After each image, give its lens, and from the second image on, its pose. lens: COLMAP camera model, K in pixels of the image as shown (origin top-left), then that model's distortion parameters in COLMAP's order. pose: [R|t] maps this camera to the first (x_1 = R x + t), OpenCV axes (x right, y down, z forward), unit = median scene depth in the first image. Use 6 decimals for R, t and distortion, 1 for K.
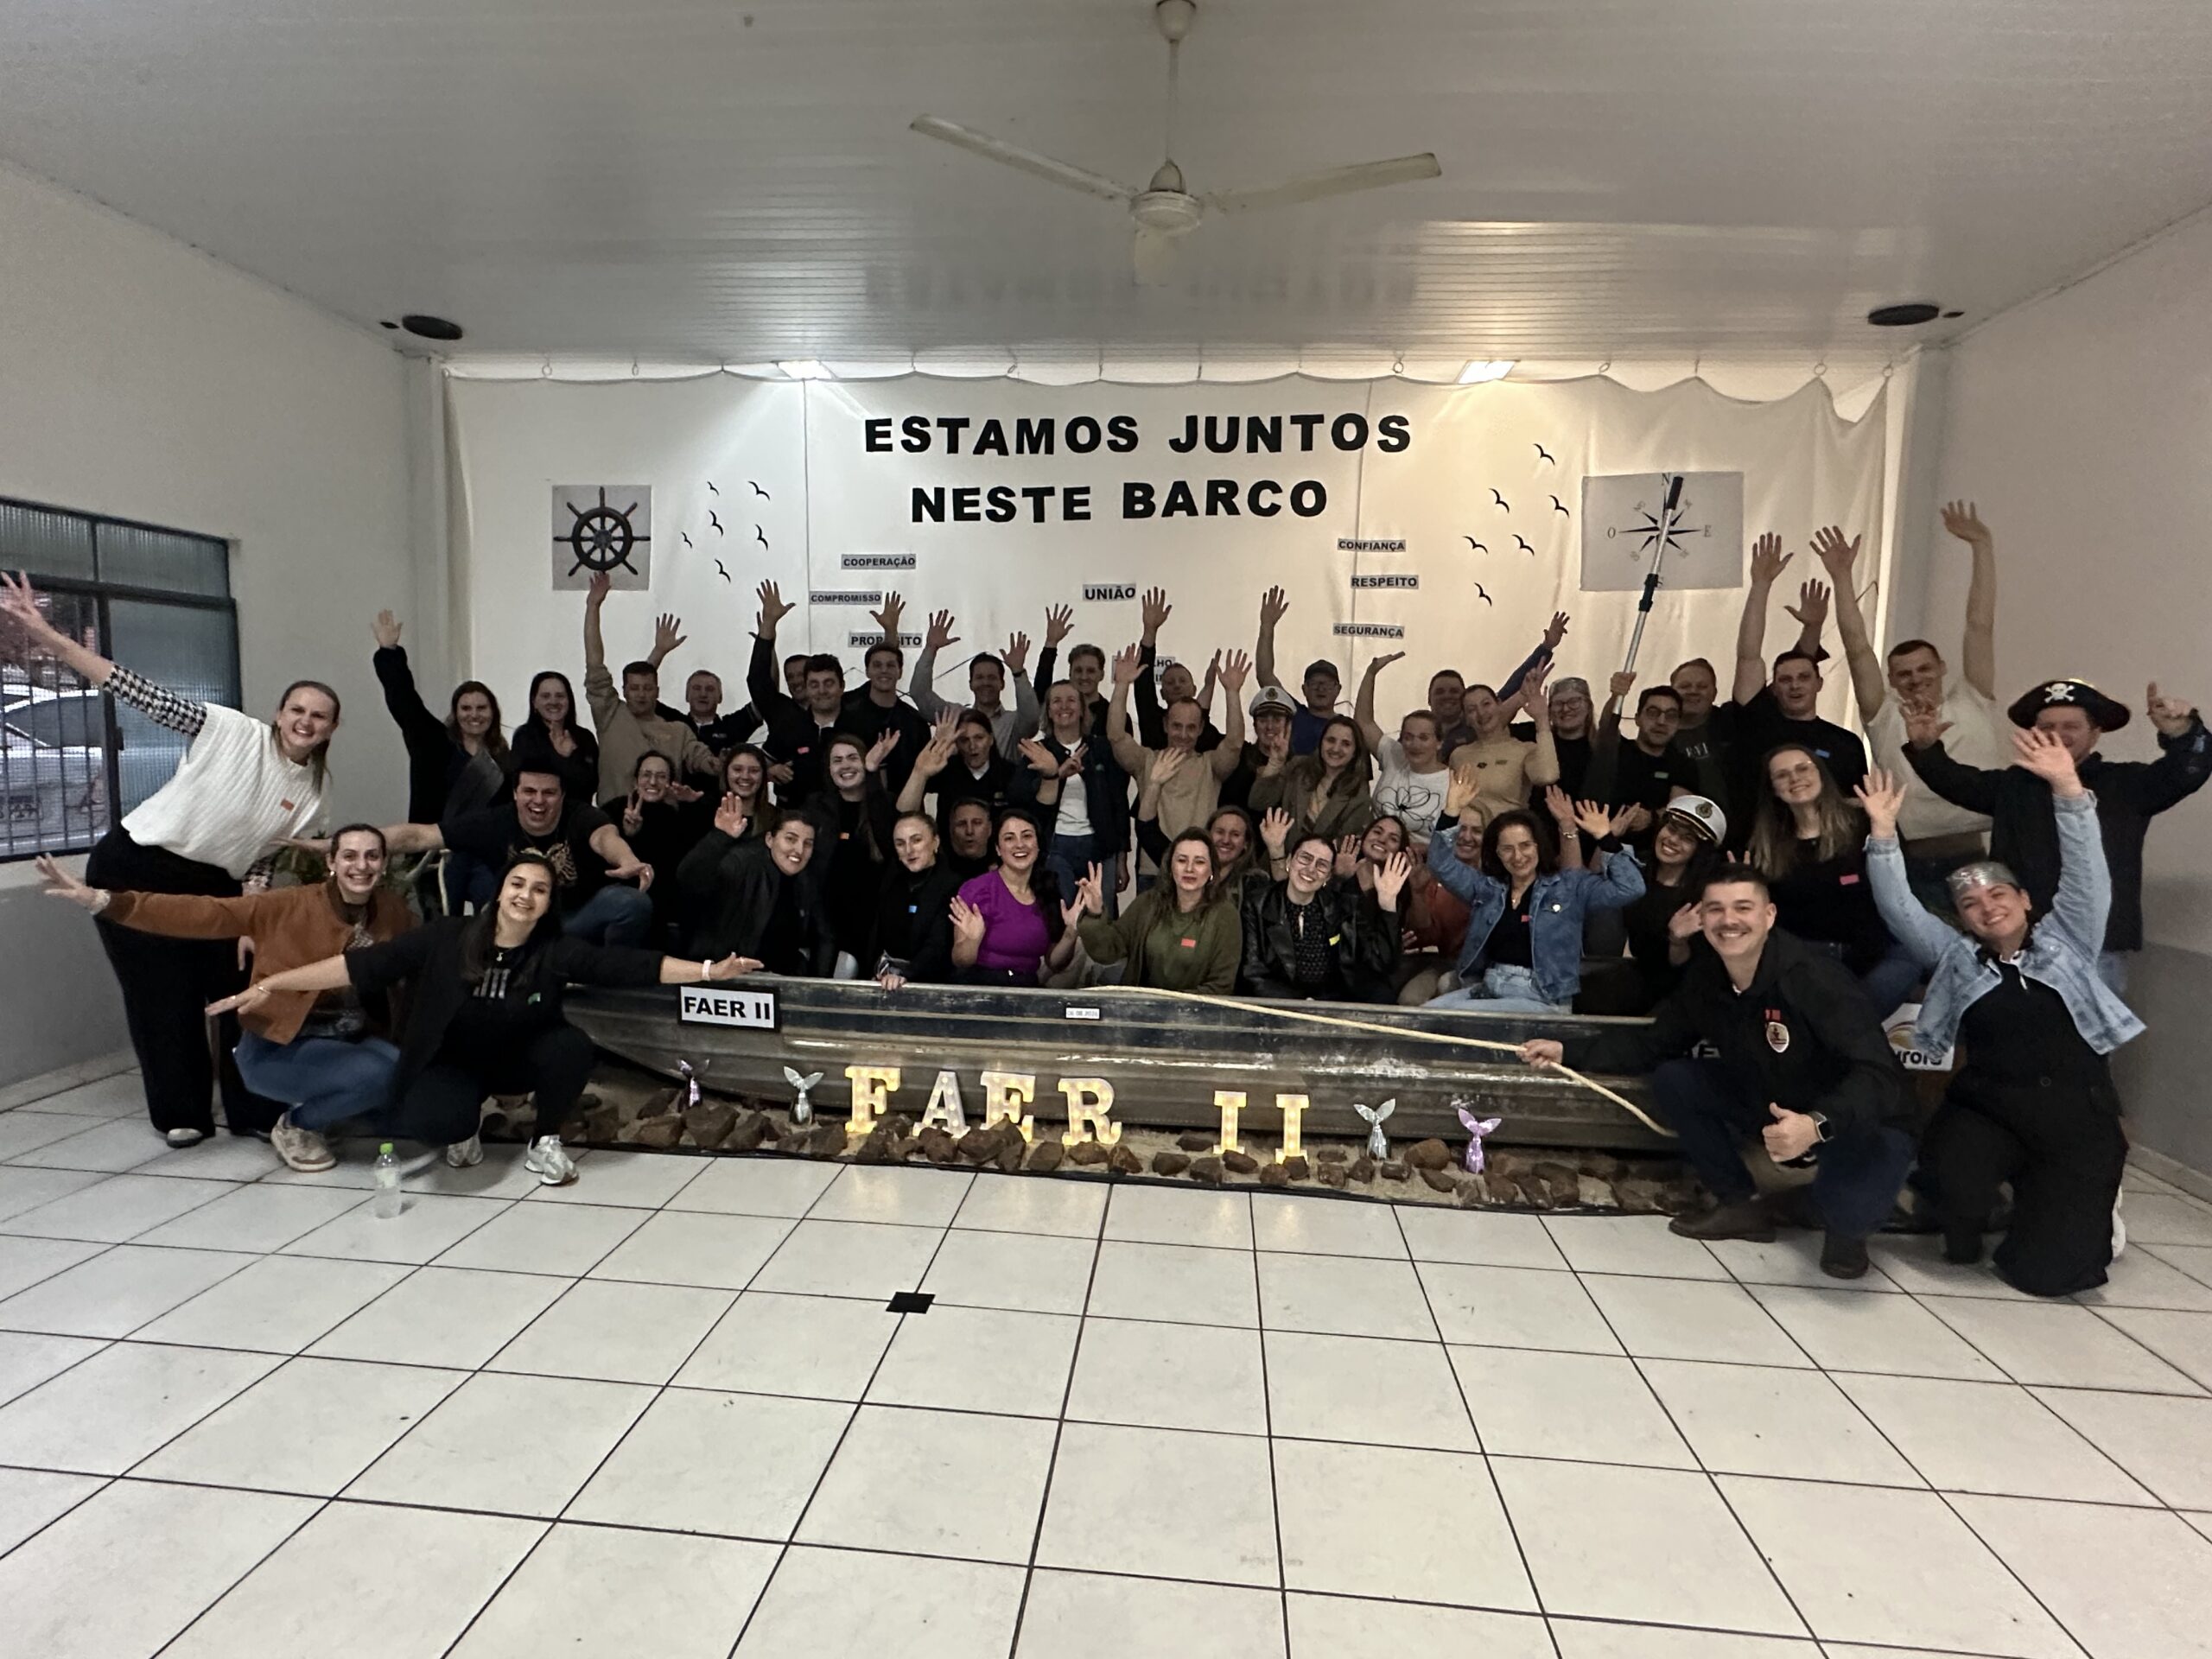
lens RADIAL K [[1182.4, 0, 1084.6], [0, 1182.4, 843.1], [0, 0, 1]] dist [0.004619, -0.001823]
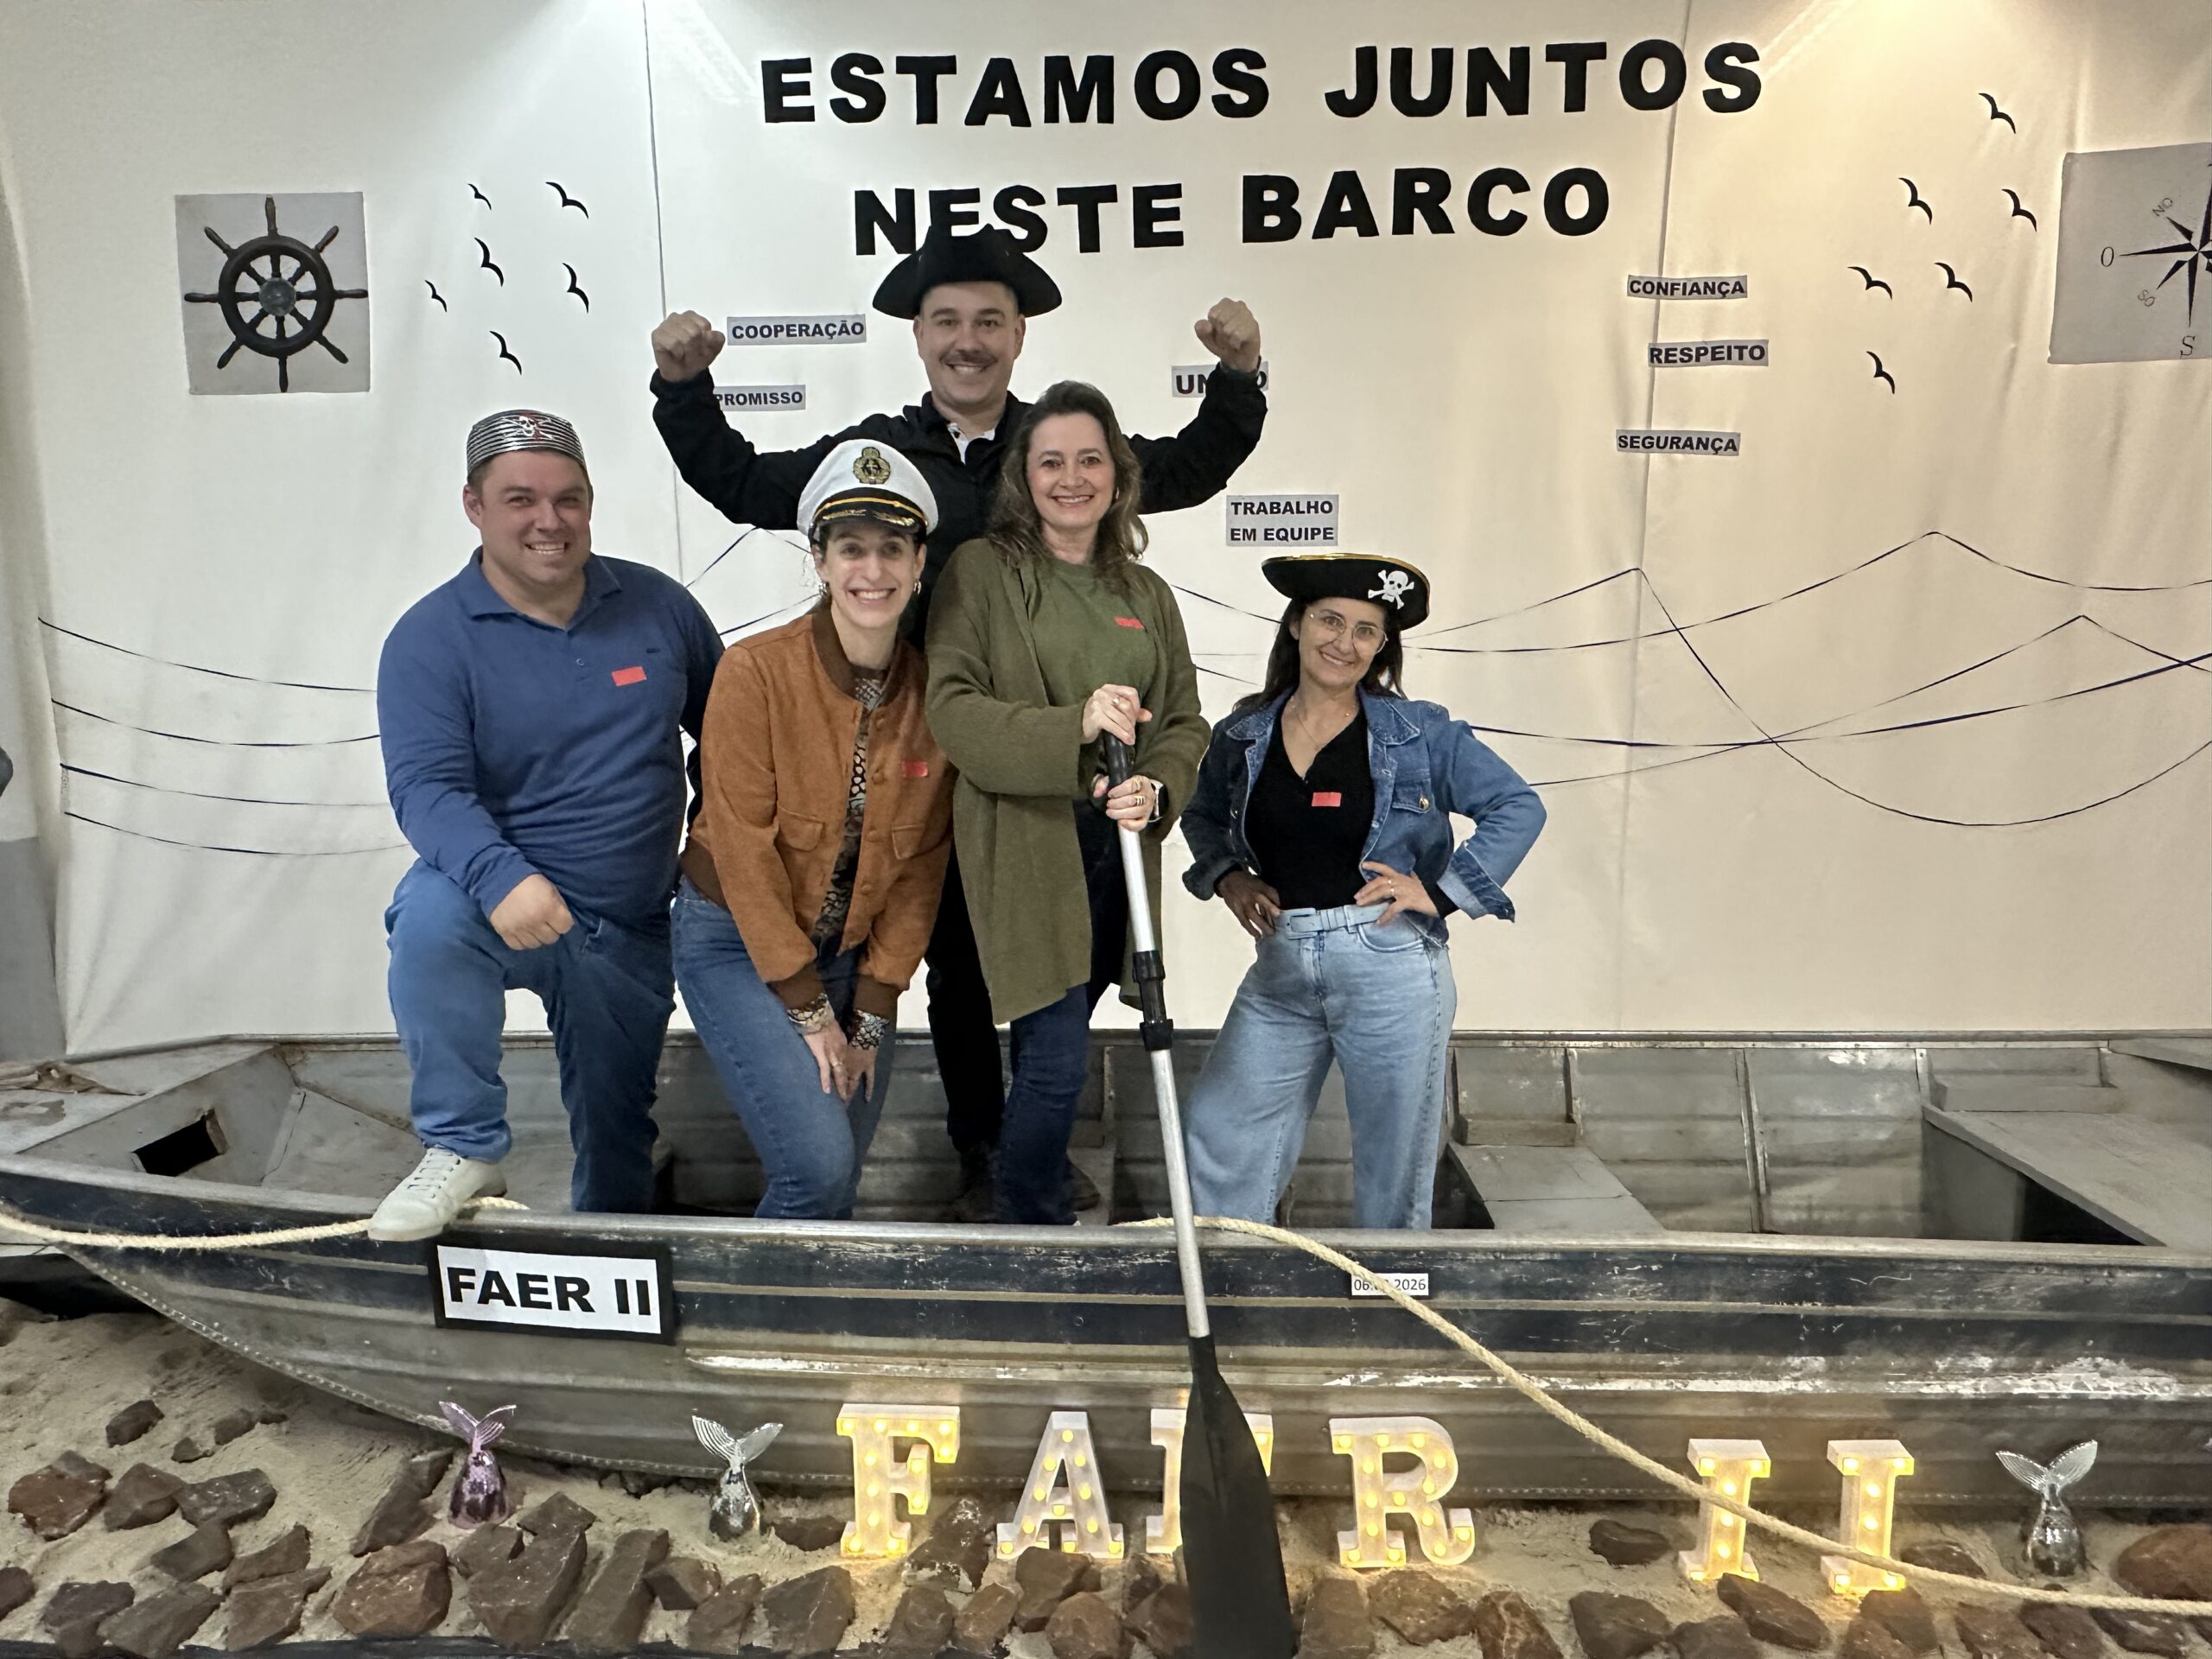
lens RADIAL K [[1407.3, 0, 1095.6], [0, 1407.3, 875.4], [0, 0, 1]] dist [-0.006063, 0.007812]
pose [[0.997279, -0.035251, 0.064741, -0.090786], [0.030579, 0.996952, 0.071779, -0.029763], [-0.067074, -0.069604, 0.995317, 0.336662]]
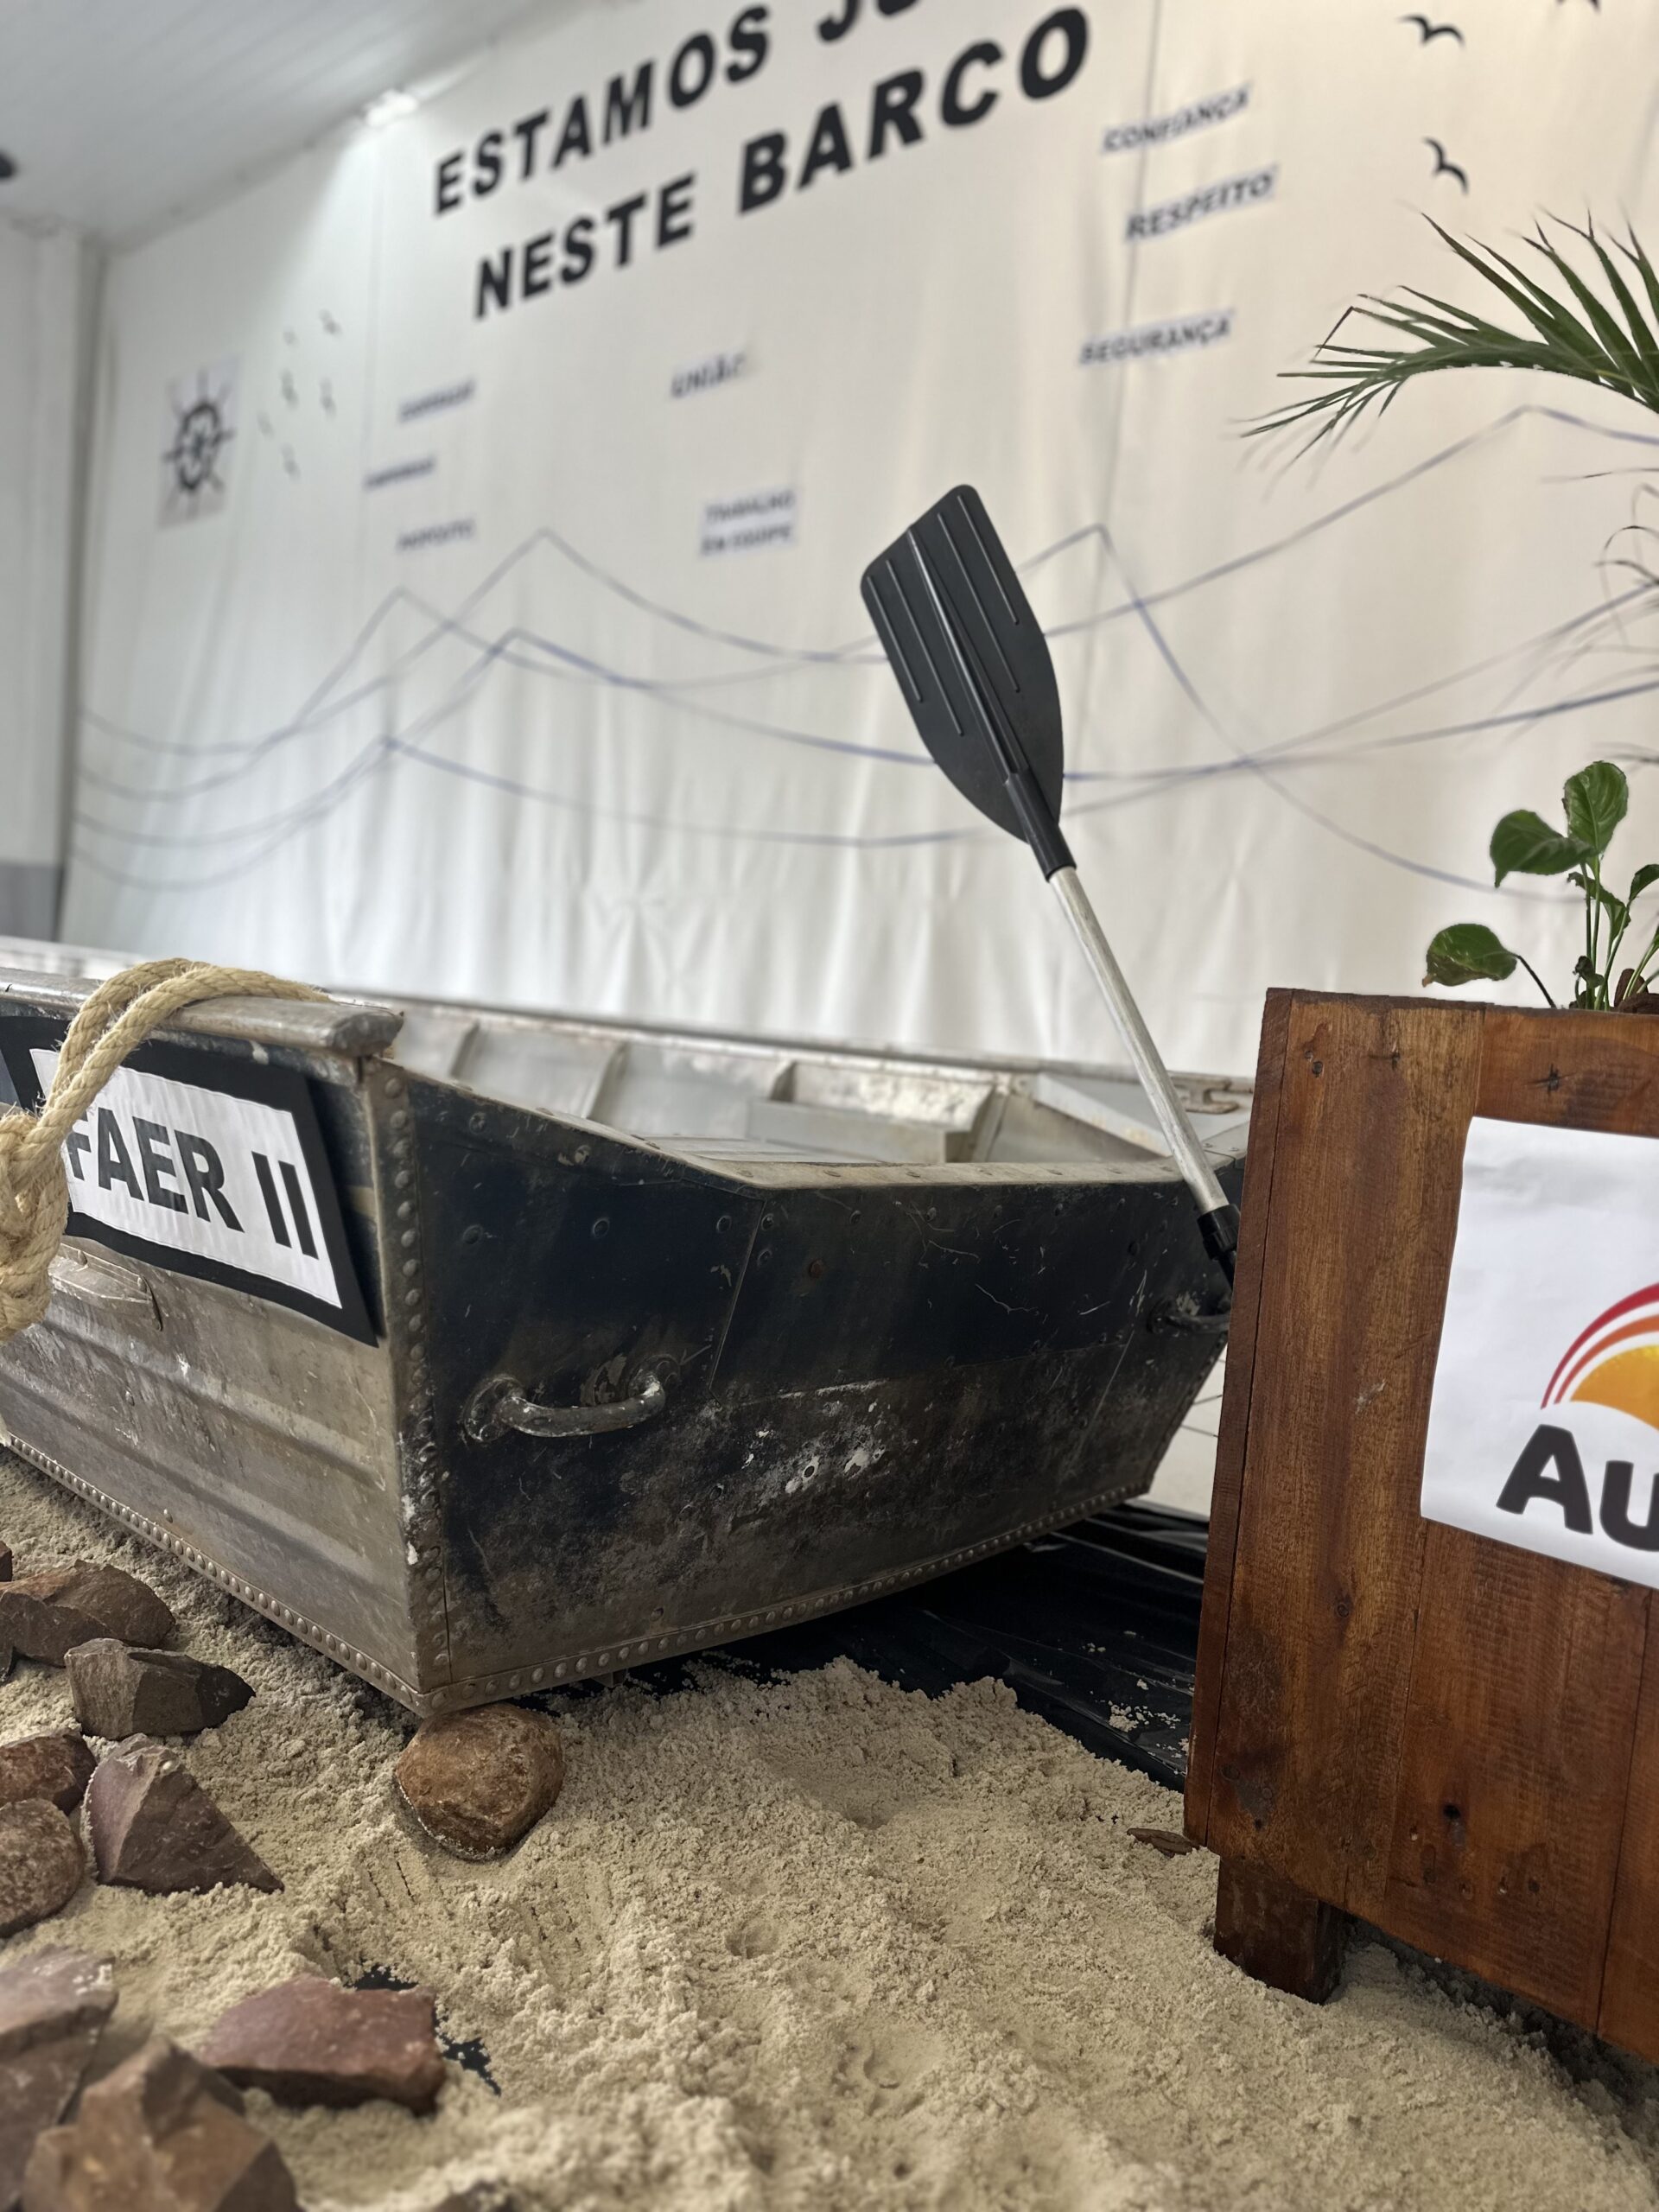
lens RADIAL K [[1553.7, 0, 832.5], [0, 1553.7, 1120.4], [0, 0, 1]] dist [0.024036, -0.026359]
pose [[0.809179, 0.094978, -0.579834, 0.487774], [-0.120152, 0.992743, -0.005064, 0.100280], [0.575145, 0.073766, 0.814719, 0.529979]]
